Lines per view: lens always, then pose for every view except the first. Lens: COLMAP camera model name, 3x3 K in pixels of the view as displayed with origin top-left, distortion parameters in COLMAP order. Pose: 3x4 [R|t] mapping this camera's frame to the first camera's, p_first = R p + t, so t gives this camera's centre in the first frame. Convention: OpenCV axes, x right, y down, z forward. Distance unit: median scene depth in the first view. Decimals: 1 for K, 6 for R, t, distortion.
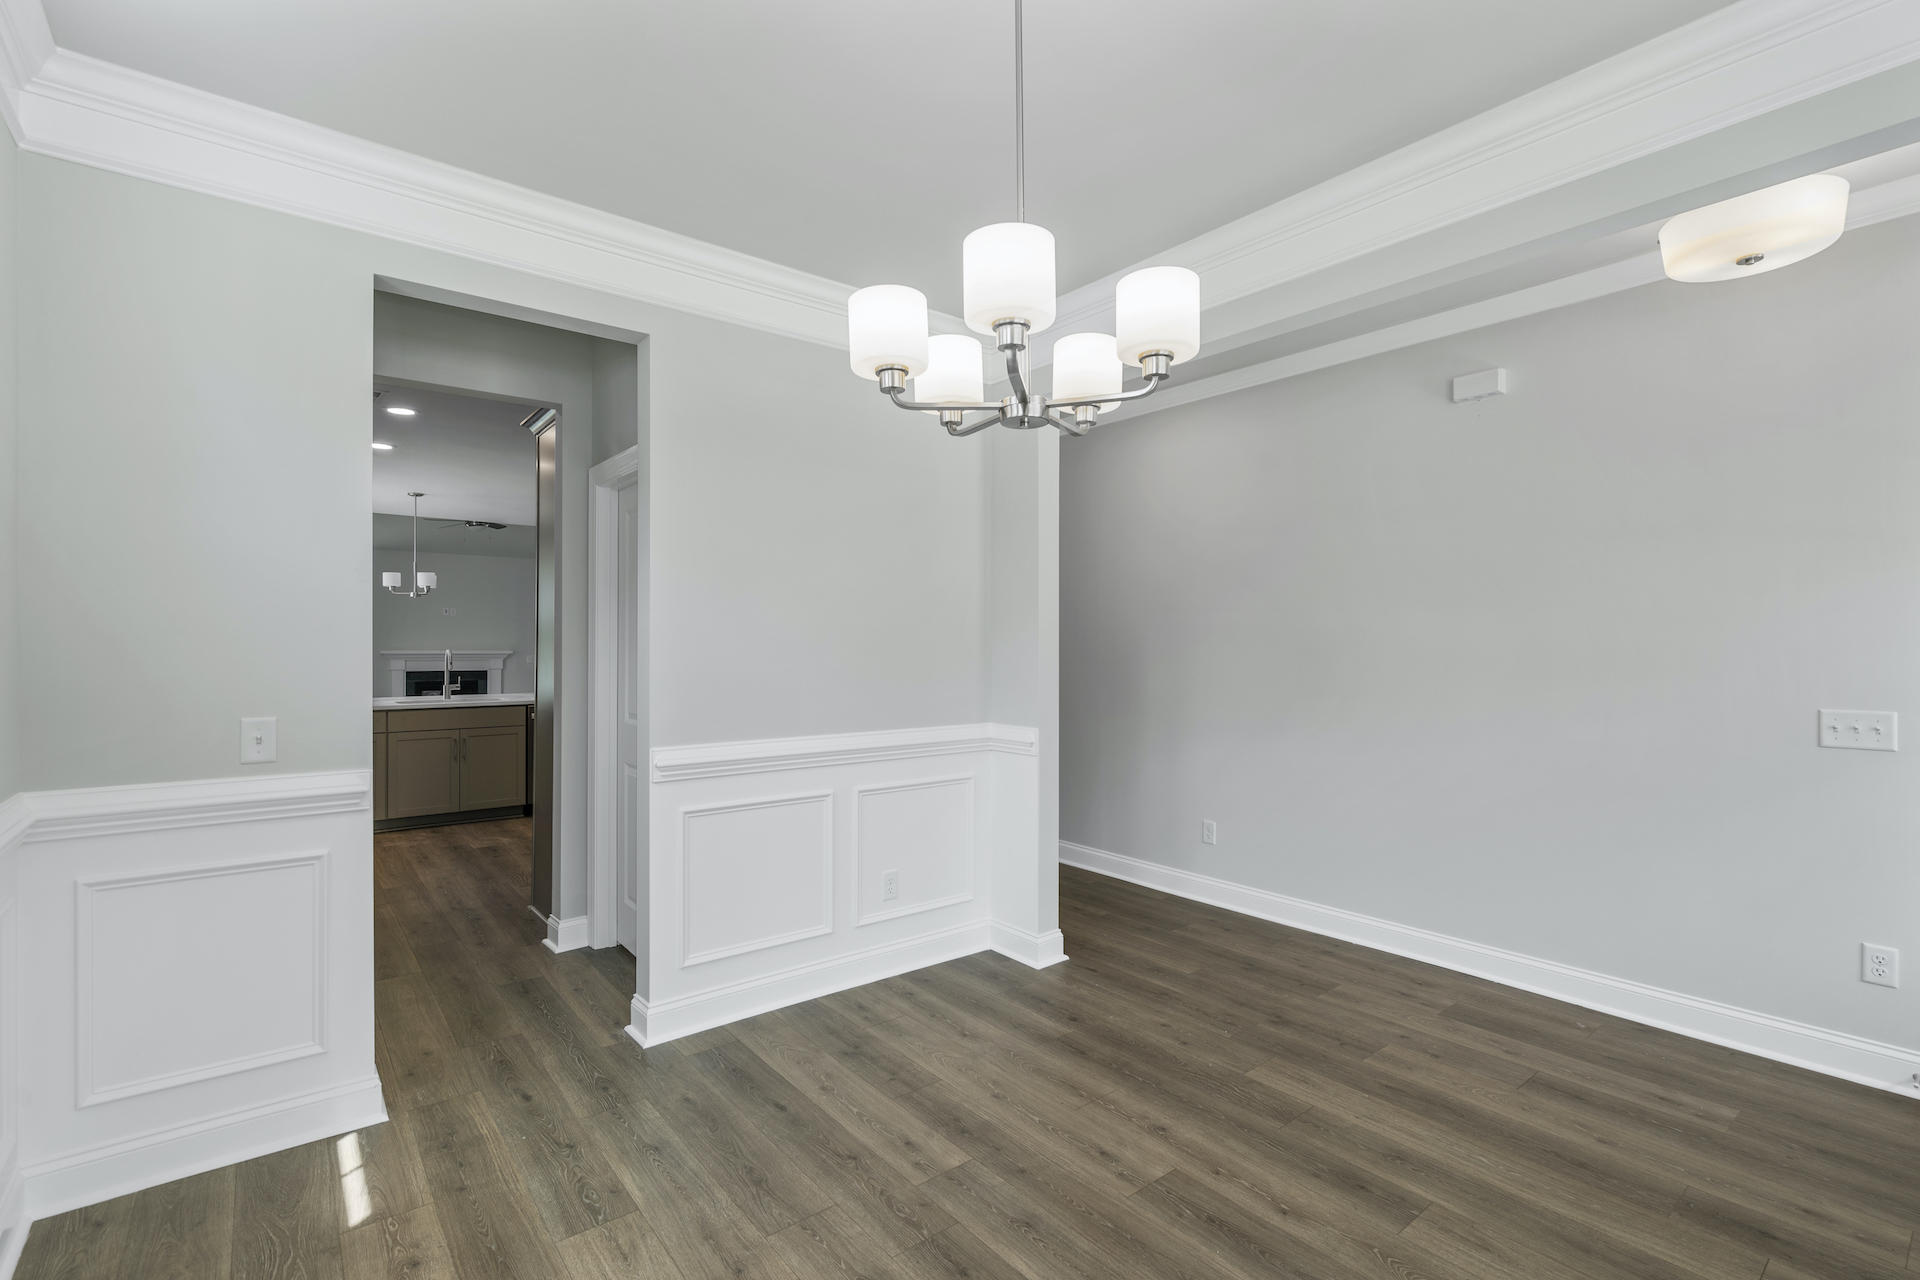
lens RADIAL K [[862.7, 0, 955.9], [0, 862.7, 640.6], [0, 0, 1]] dist [-0.005178, 0.001863]
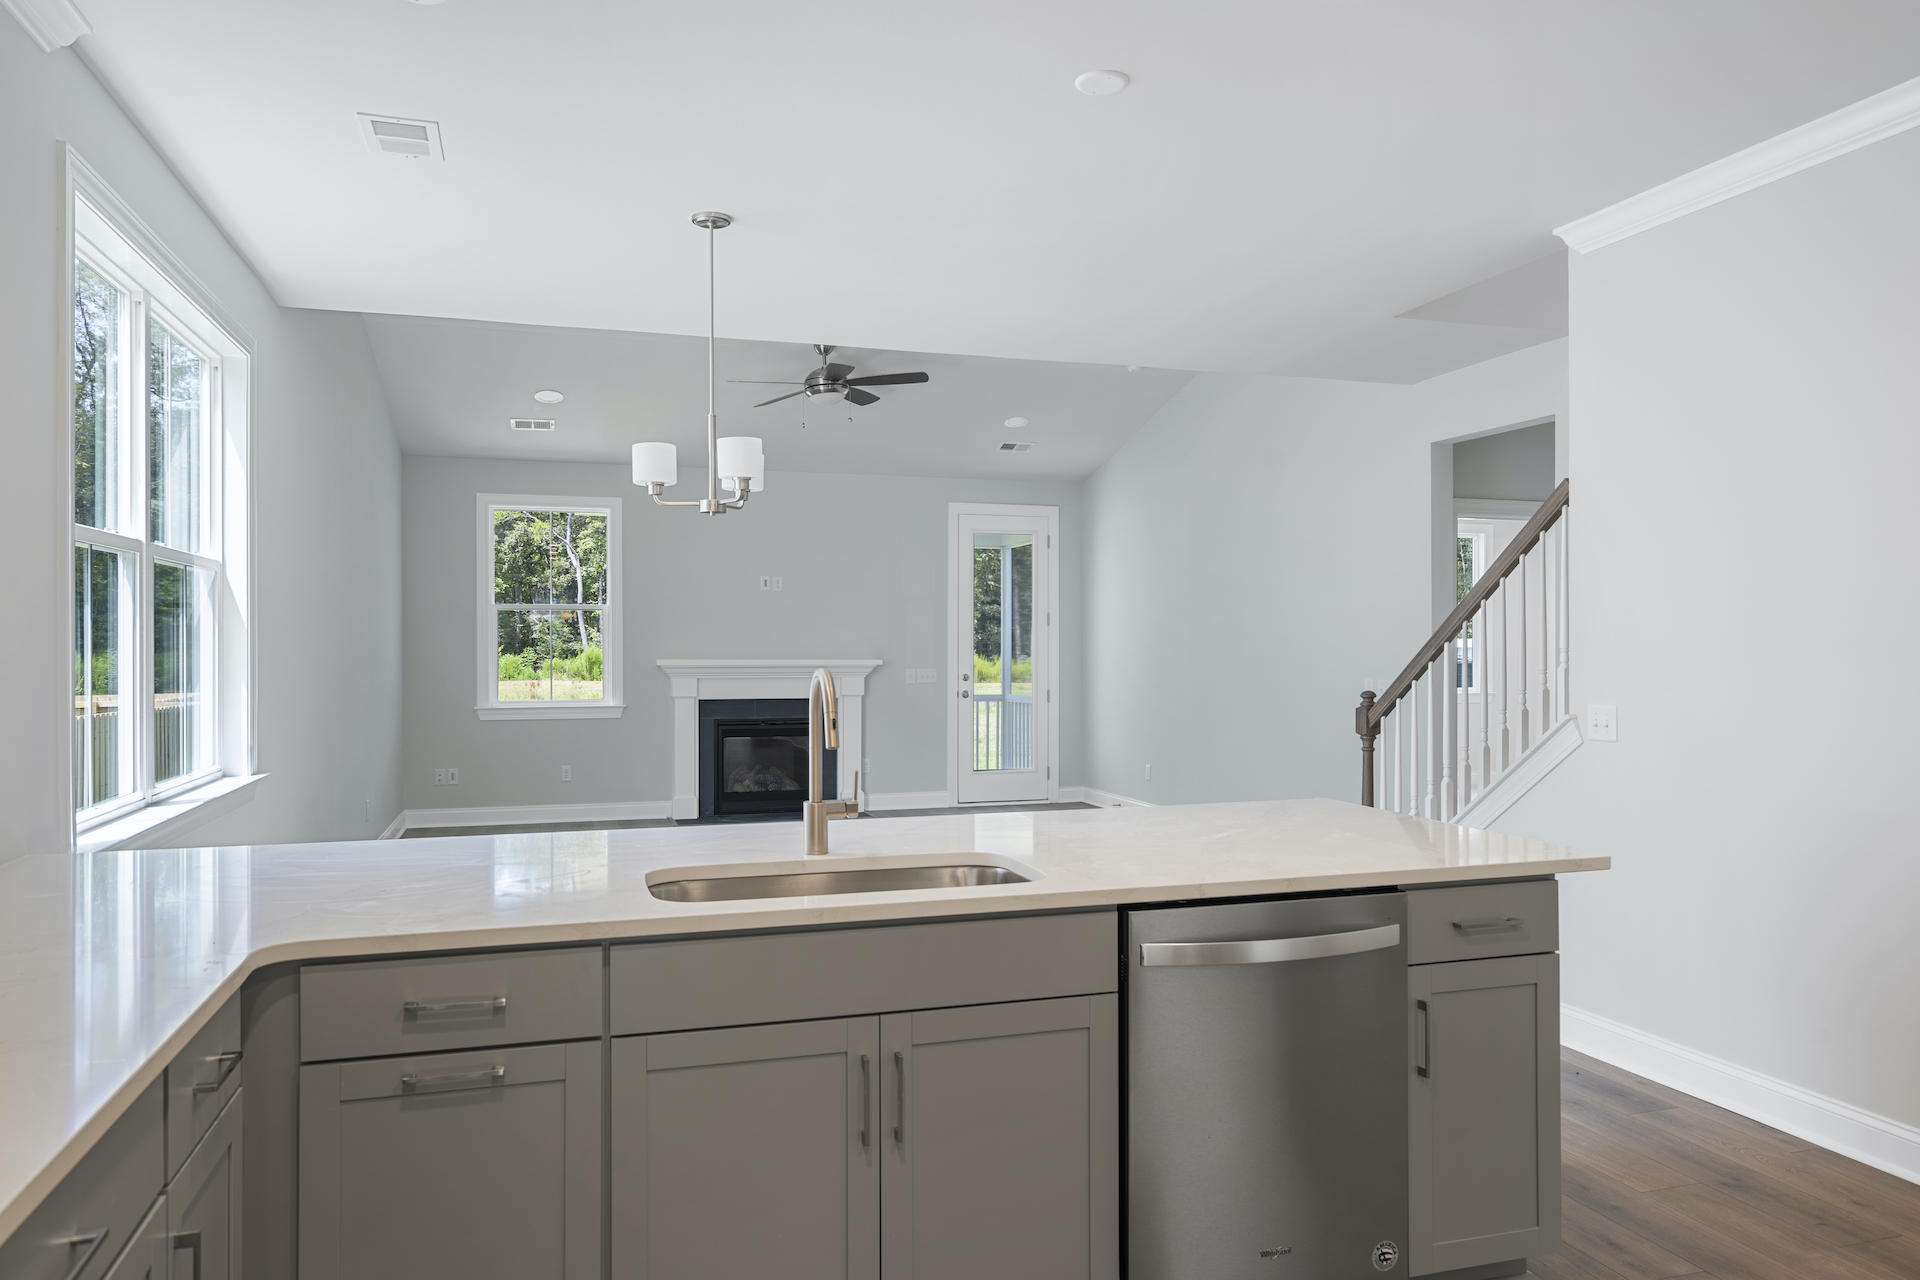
lens RADIAL K [[1288.5, 0, 959.2], [0, 1288.5, 642.6], [0, 0, 1]] dist [0.003903, -0.002036]
pose [[0.931349, -0.005221, -0.364090, -0.934315], [0.006055, 0.999981, 0.001151, 0.005463], [0.364077, -0.003276, 0.931363, 1.490379]]
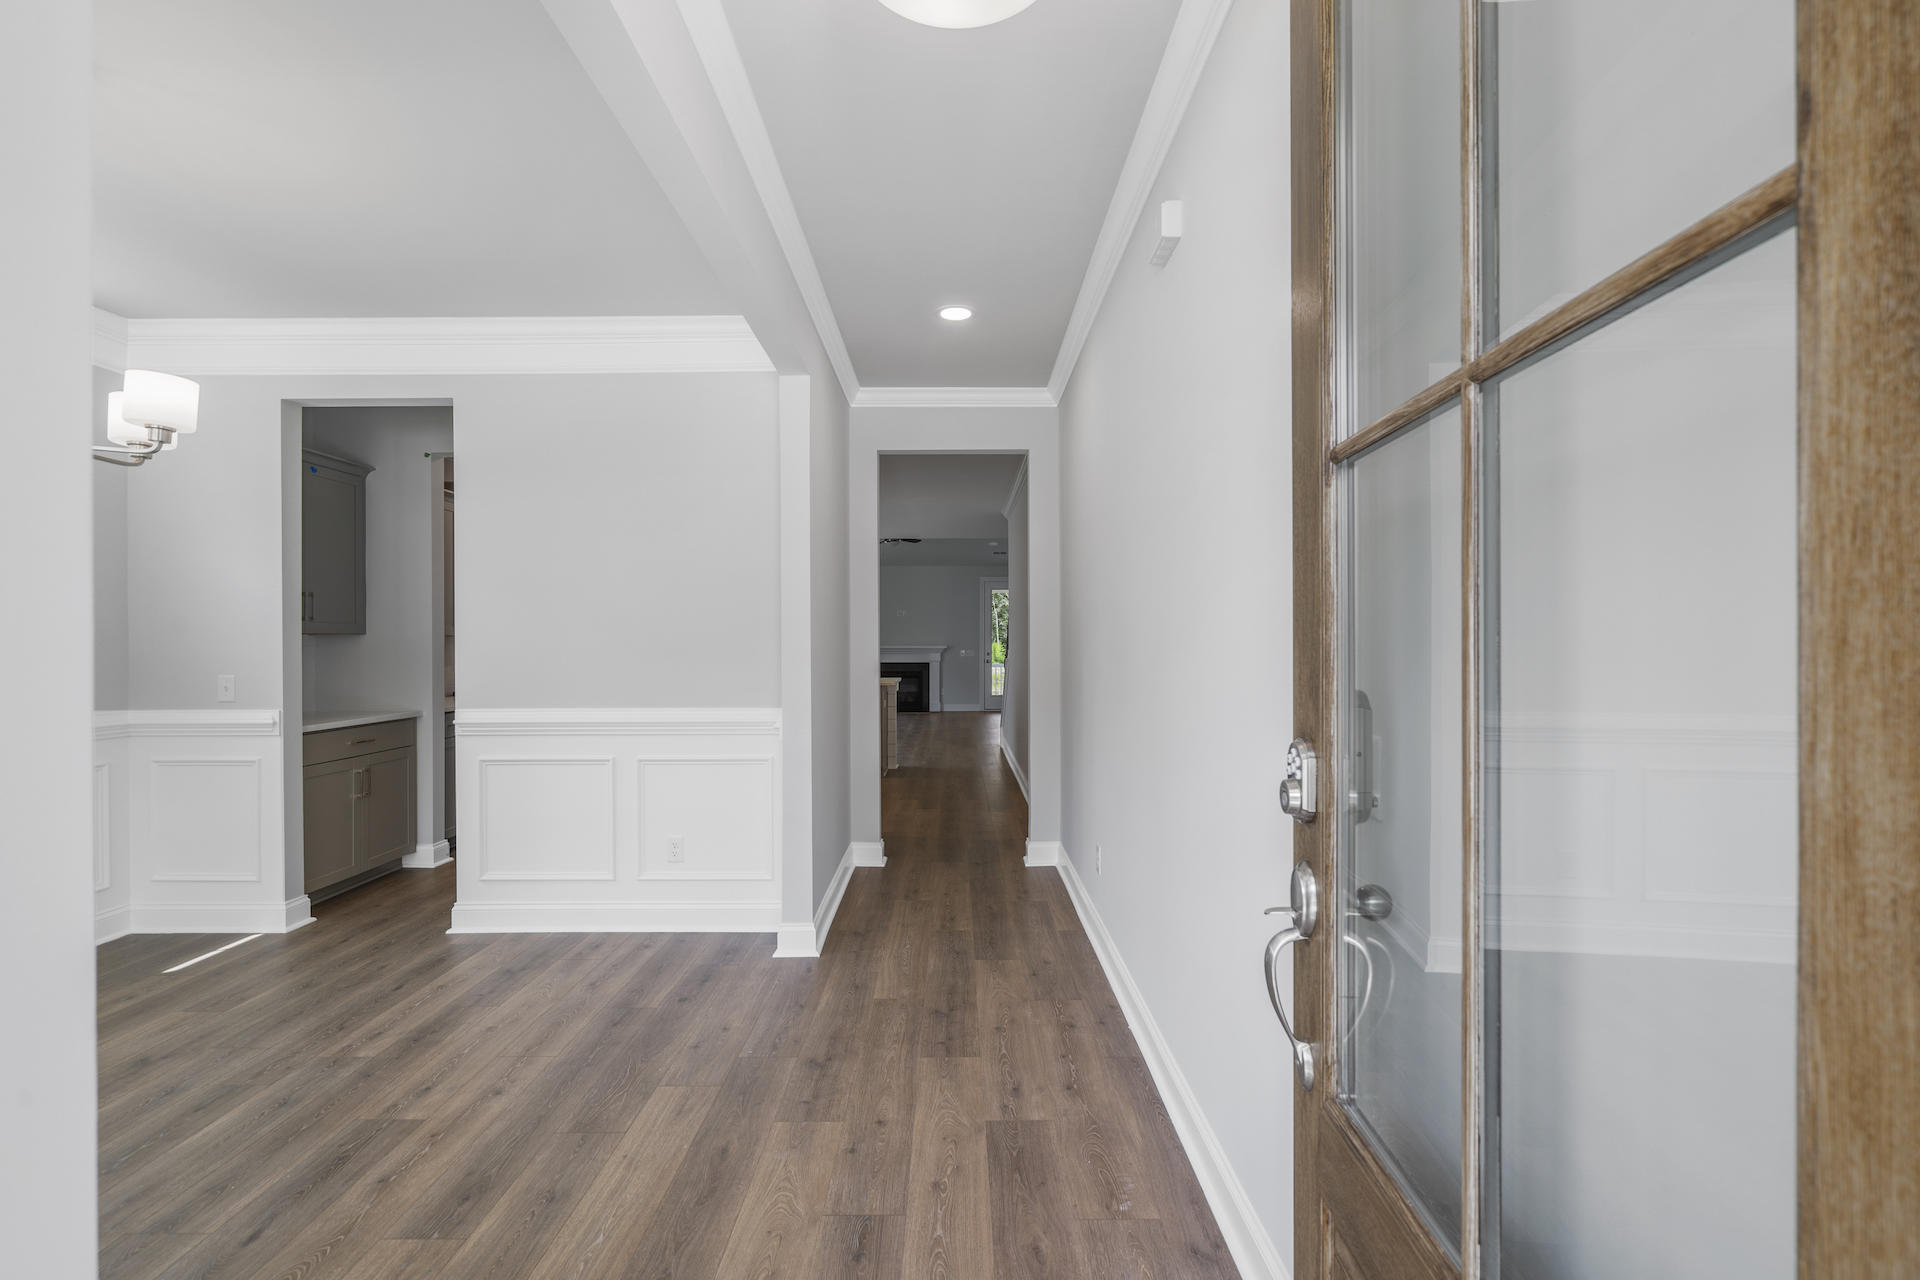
lens RADIAL K [[862.7, 0, 964.4], [0, 862.7, 639.6], [0, 0, 1]] dist [-0.005178, 0.001863]
pose [[0.786753, -0.005492, -0.617243, 1.073457], [0.006088, 0.999981, -0.001137, 0.023082], [0.617238, -0.002863, 0.786772, 0.435695]]
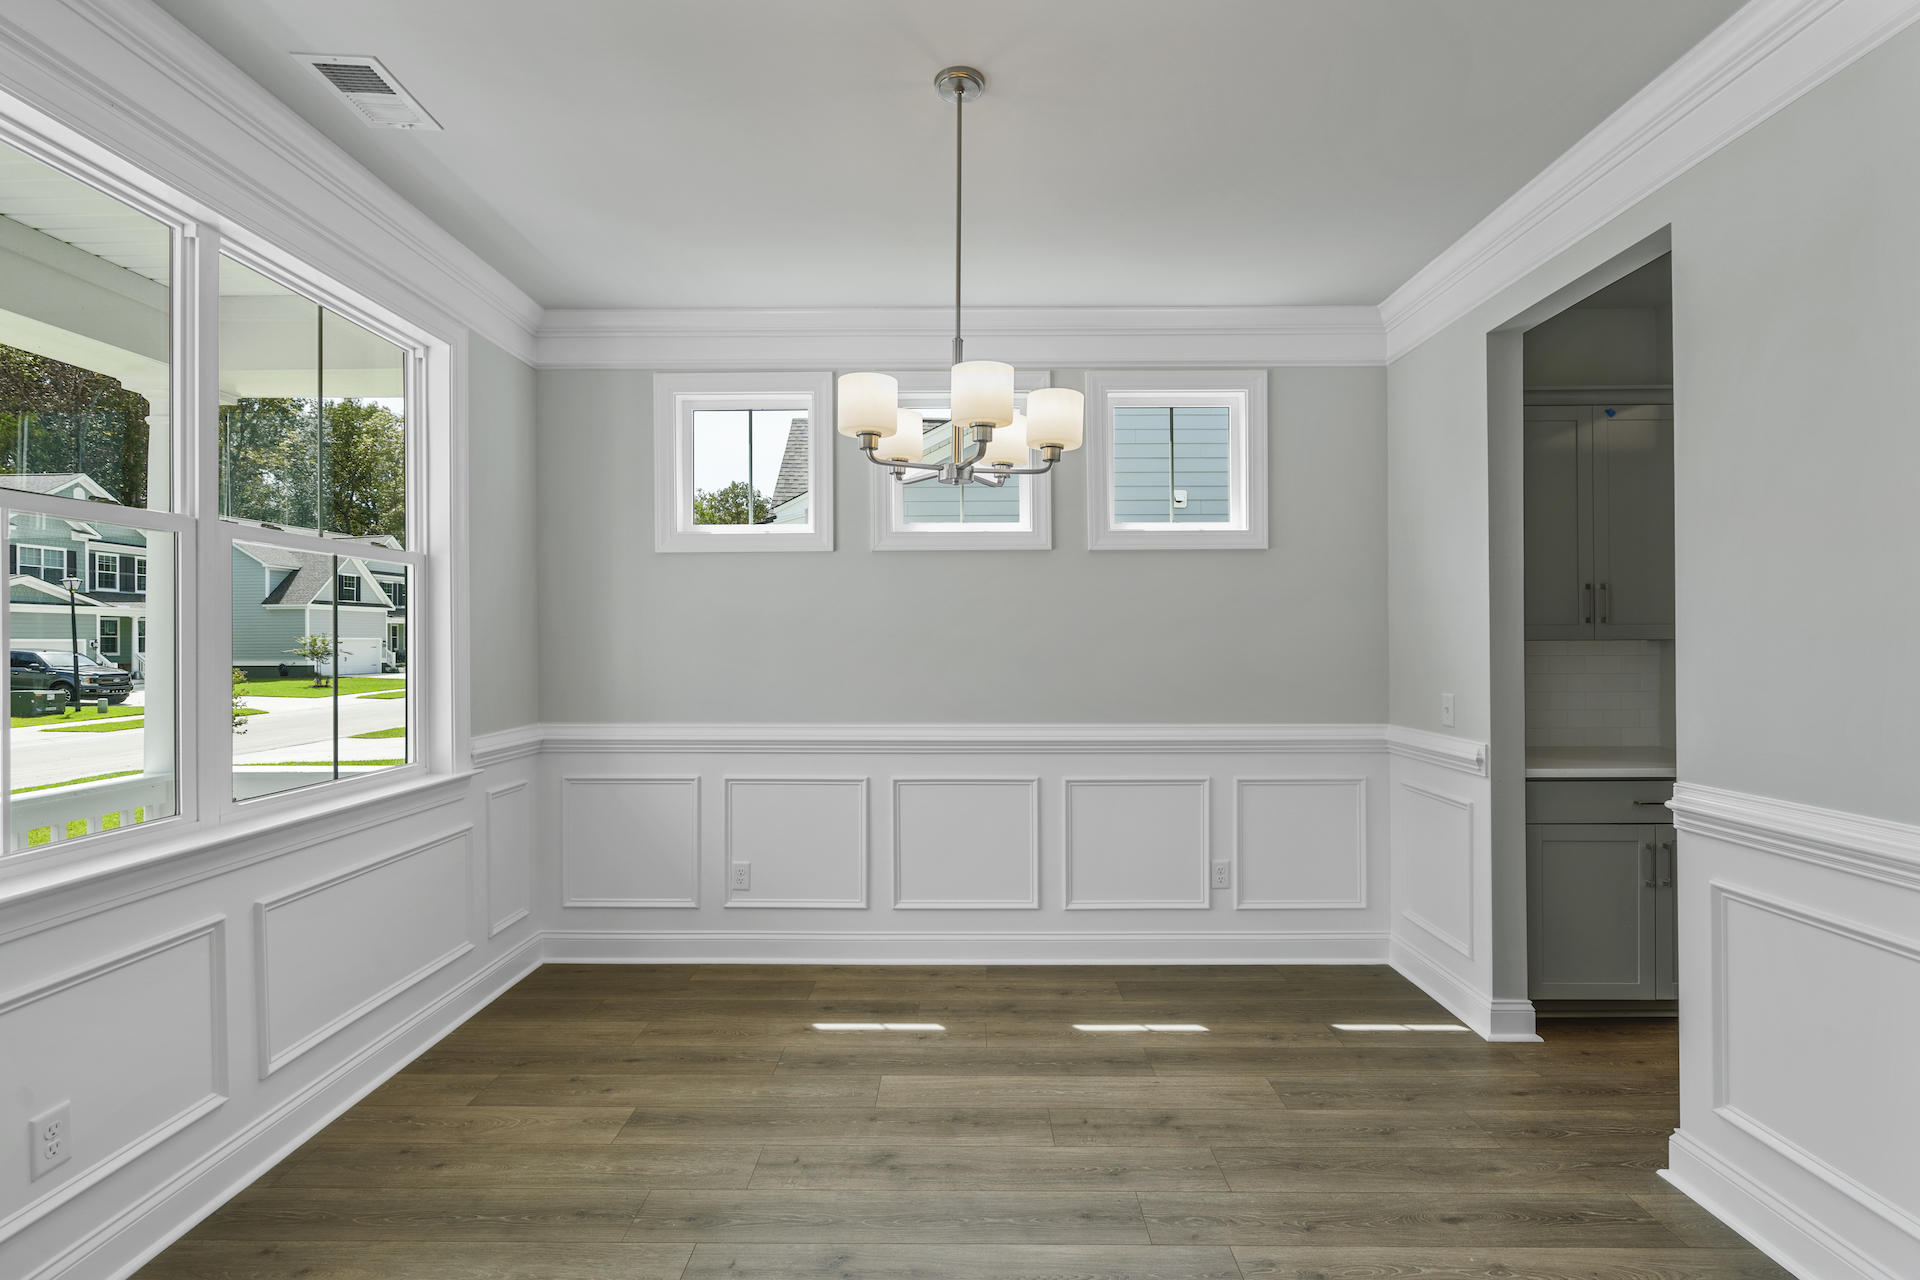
lens RADIAL K [[862.7, 0, 956.2], [0, 862.7, 640.2], [0, 0, 1]] dist [-0.005178, 0.001863]
pose [[-0.634737, -0.002989, -0.772722, 0.598677], [0.005697, 0.999947, -0.008548, 0.008509], [0.772707, -0.009827, -0.634687, 0.984059]]
